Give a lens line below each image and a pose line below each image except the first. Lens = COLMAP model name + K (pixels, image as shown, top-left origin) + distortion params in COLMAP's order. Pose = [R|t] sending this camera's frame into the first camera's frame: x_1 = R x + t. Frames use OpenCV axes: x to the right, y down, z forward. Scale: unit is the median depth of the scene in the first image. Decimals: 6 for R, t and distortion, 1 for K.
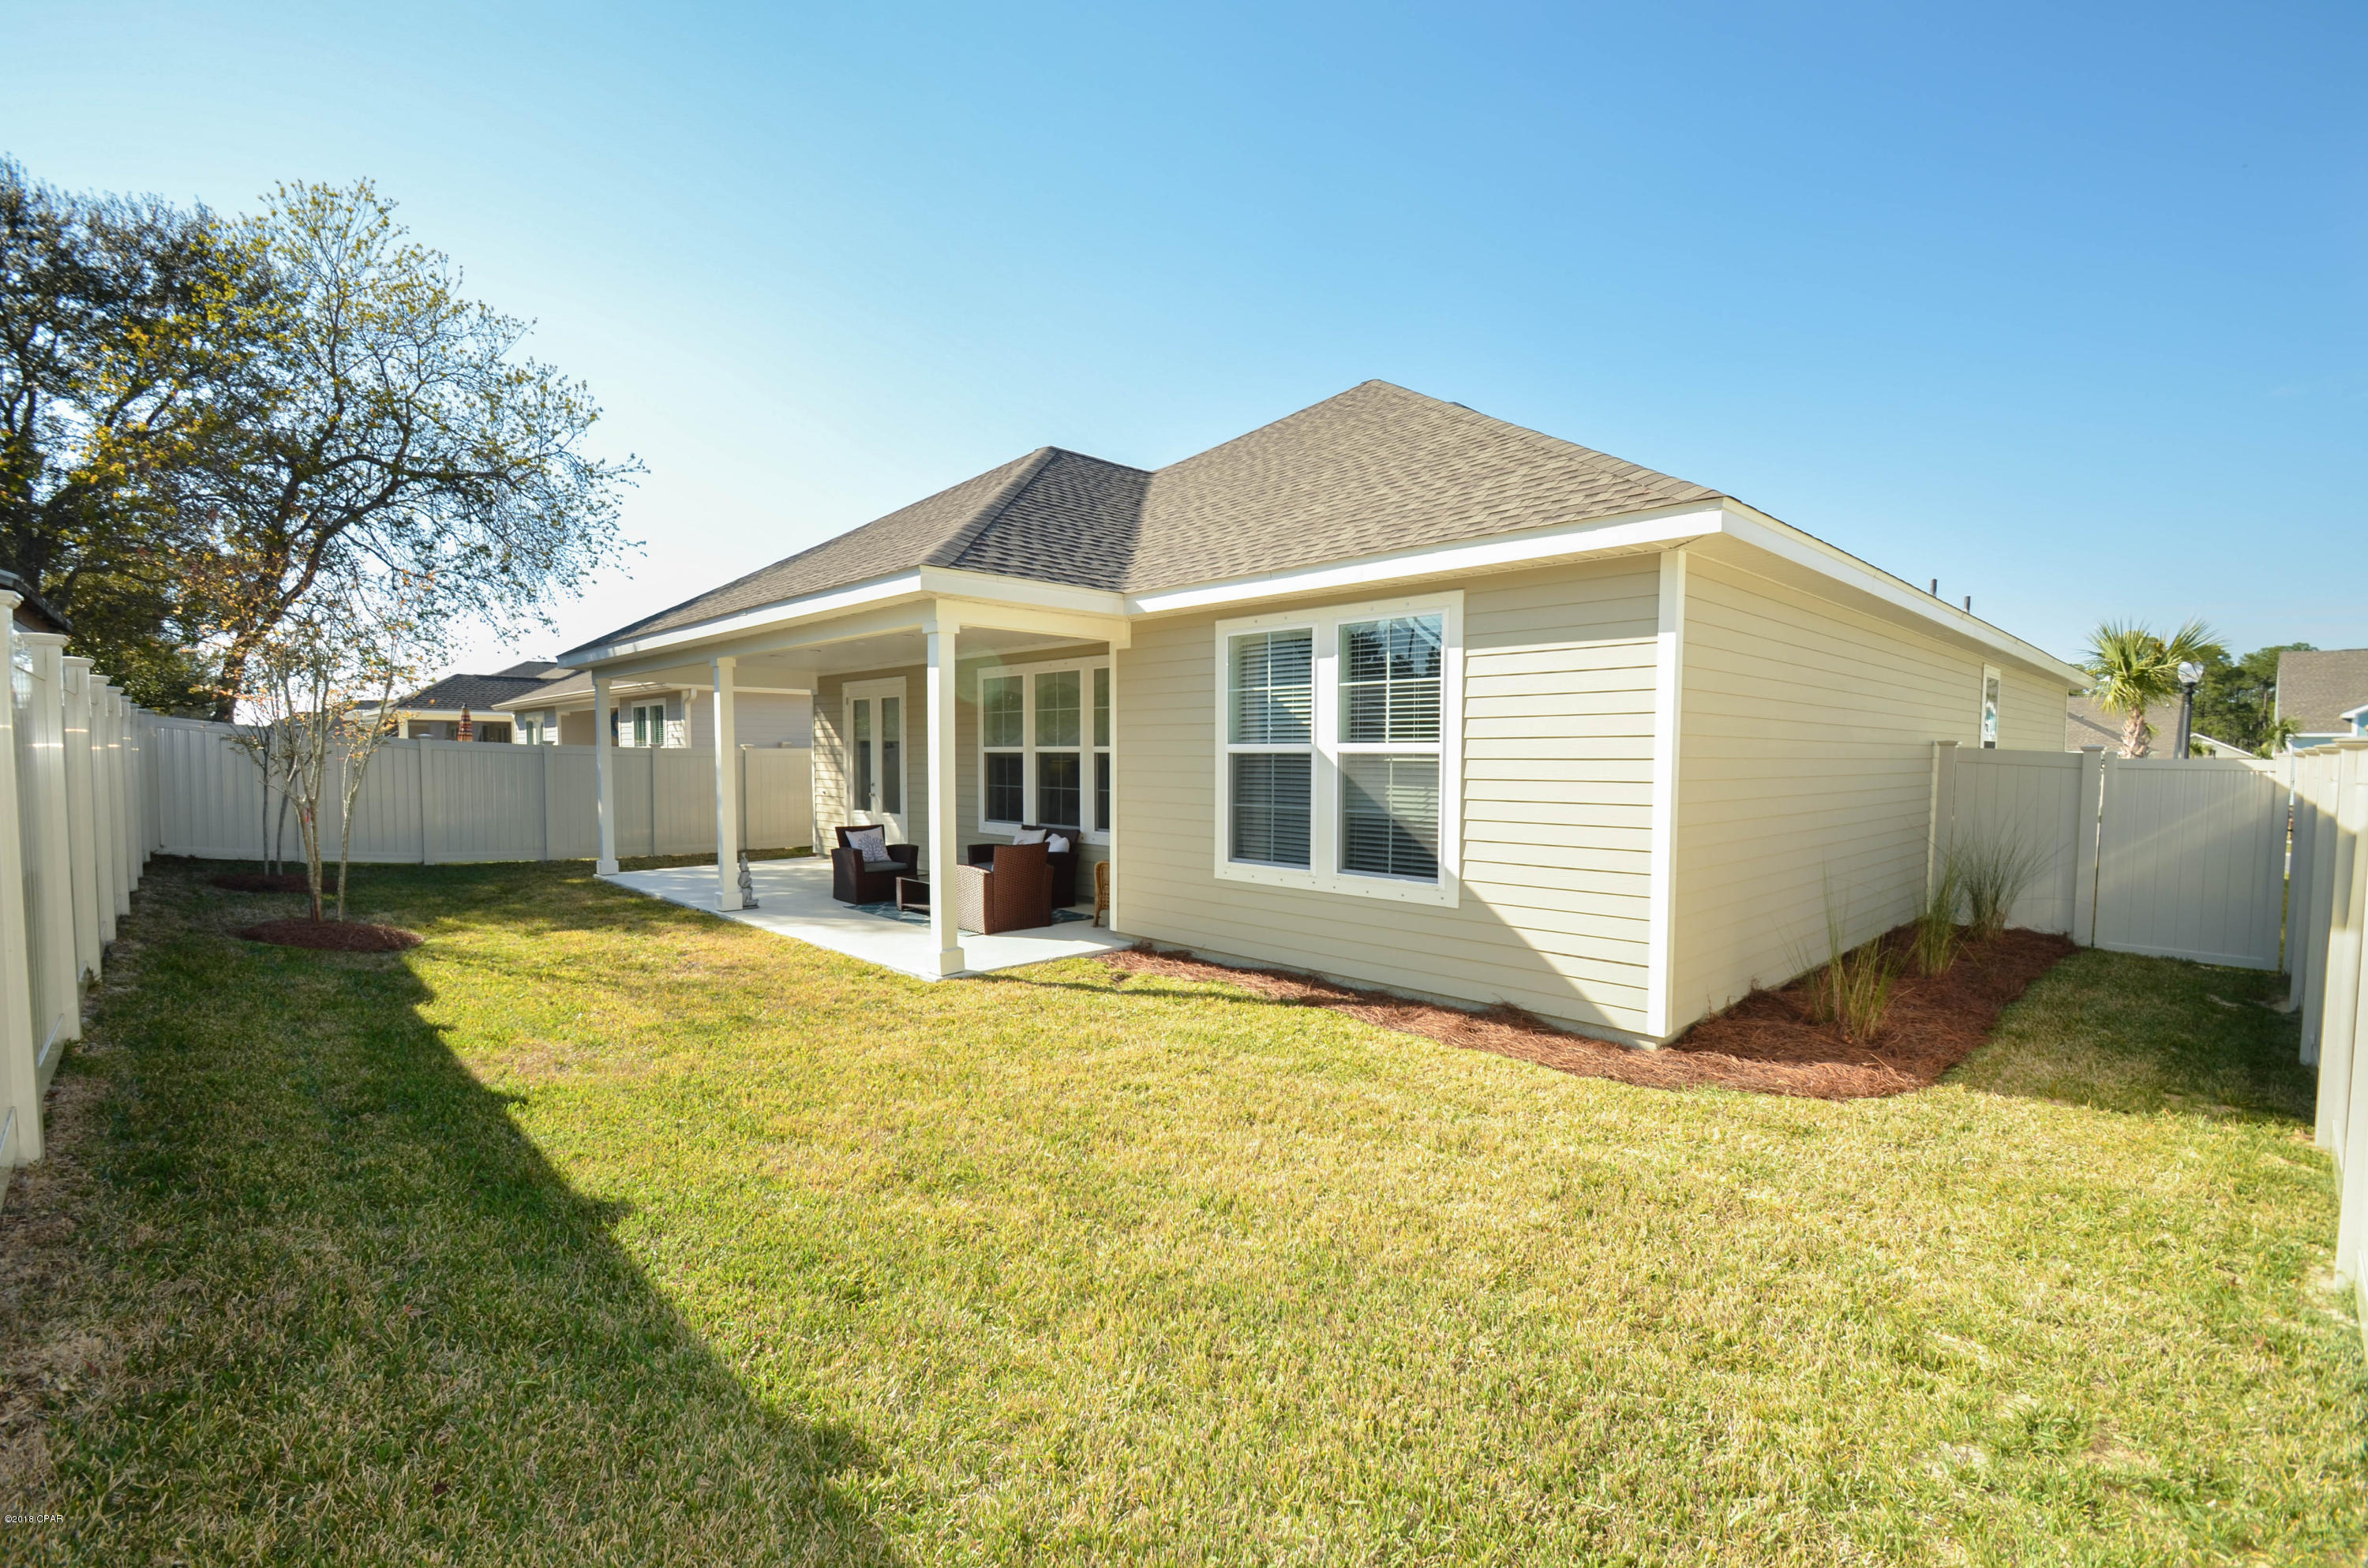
lens RADIAL K [[998.8, 0, 1184.0], [0, 998.8, 784.0], [0, 0, 1]] dist [-0.004860, -0.000447]
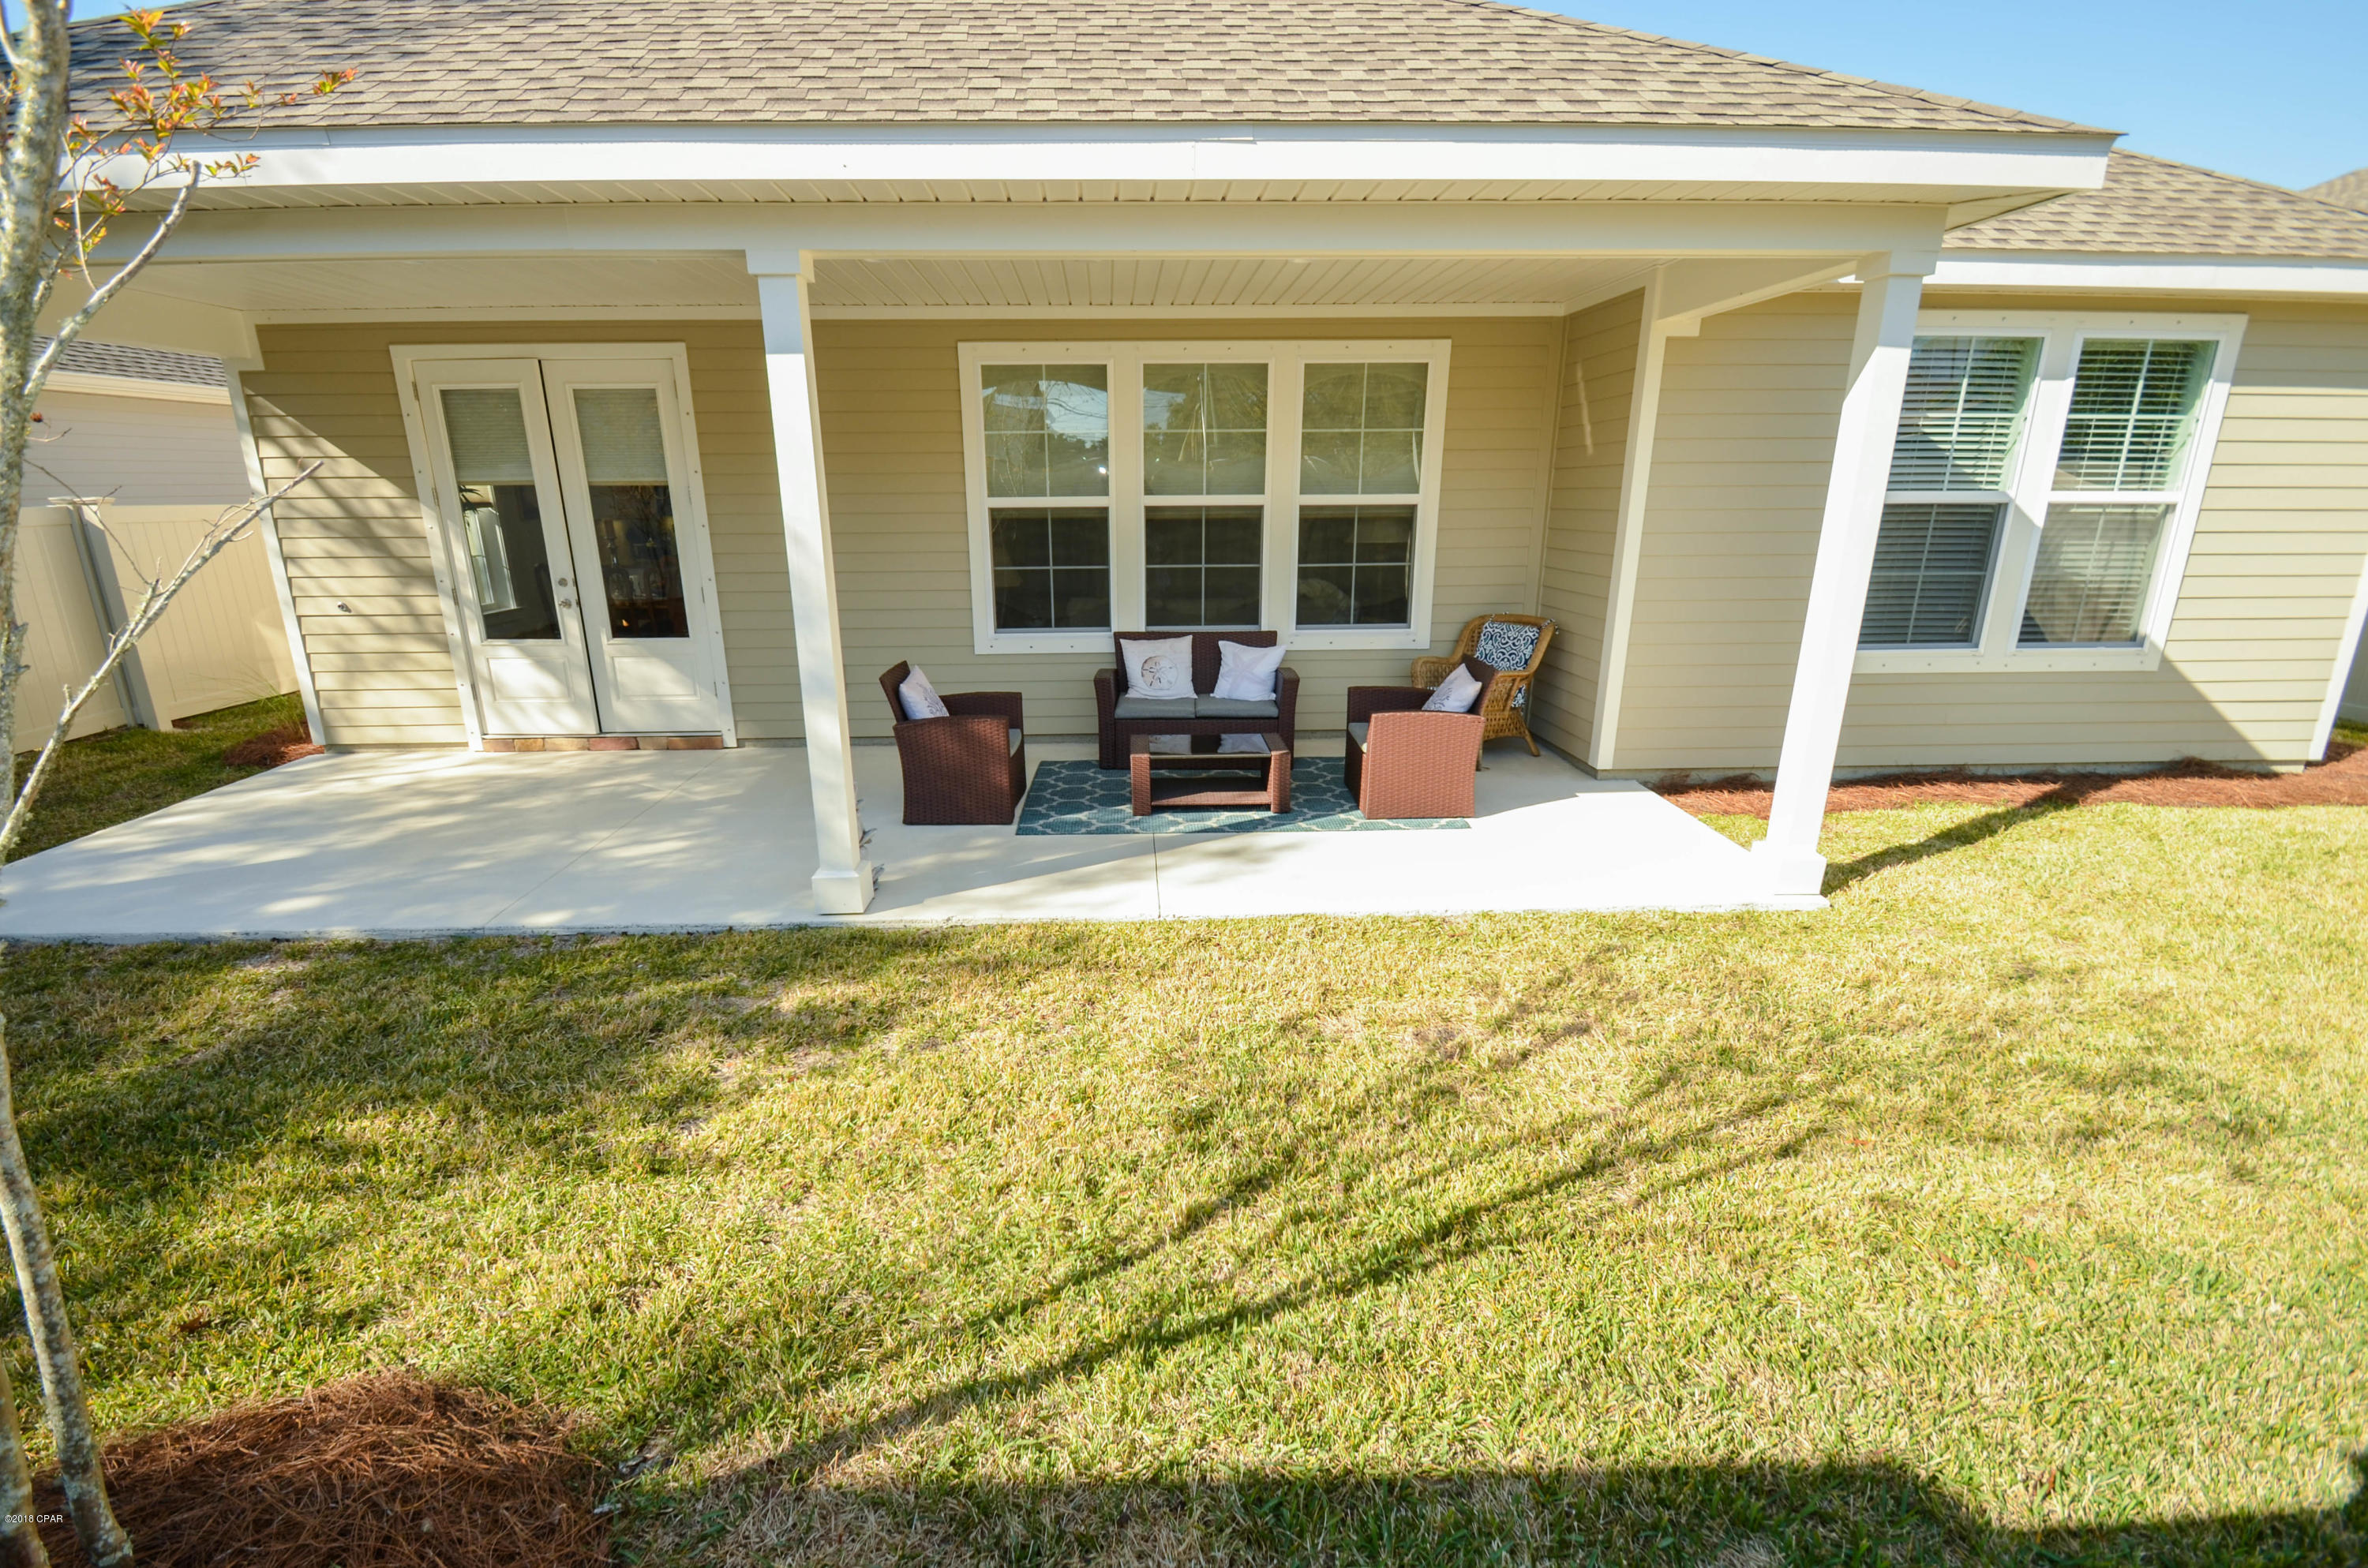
lens RADIAL K [[998.8, 0, 1184.0], [0, 998.8, 784.0], [0, 0, 1]] dist [-0.004860, -0.000447]
pose [[0.688983, -0.196390, 0.697662, -0.978461], [0.027827, 0.969047, 0.245303, -0.028730], [-0.724243, -0.149596, 0.673122, 0.931963]]
